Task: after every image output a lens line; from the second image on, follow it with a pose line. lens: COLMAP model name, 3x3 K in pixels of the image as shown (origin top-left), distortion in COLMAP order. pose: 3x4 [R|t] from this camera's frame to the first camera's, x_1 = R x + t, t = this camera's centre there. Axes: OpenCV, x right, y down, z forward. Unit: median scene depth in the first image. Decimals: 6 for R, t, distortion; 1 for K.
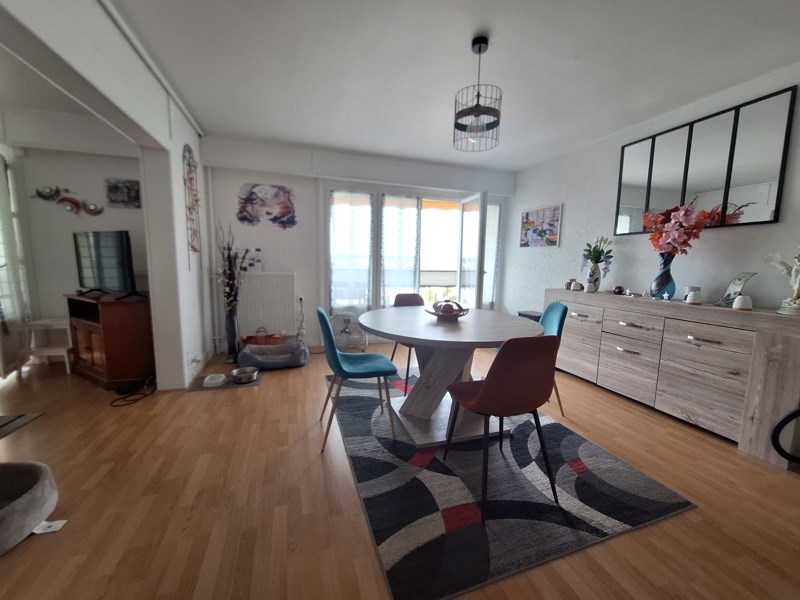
lens RADIAL K [[317.3, 0, 400.0], [0, 317.3, 300.0], [0, 0, 1]] dist [-0.006187, 0.000654]
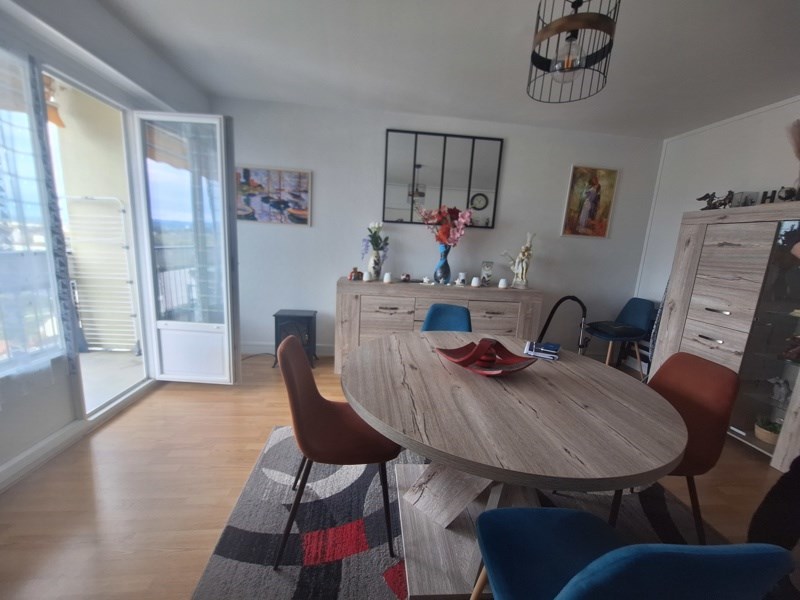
lens RADIAL K [[317.3, 0, 400.0], [0, 317.3, 300.0], [0, 0, 1]] dist [-0.006187, 0.000654]
pose [[0.231564, -0.175977, 0.956771, -0.248516], [0.063286, 0.984144, 0.165695, -0.102350], [-0.970759, 0.022181, 0.239029, 0.589513]]
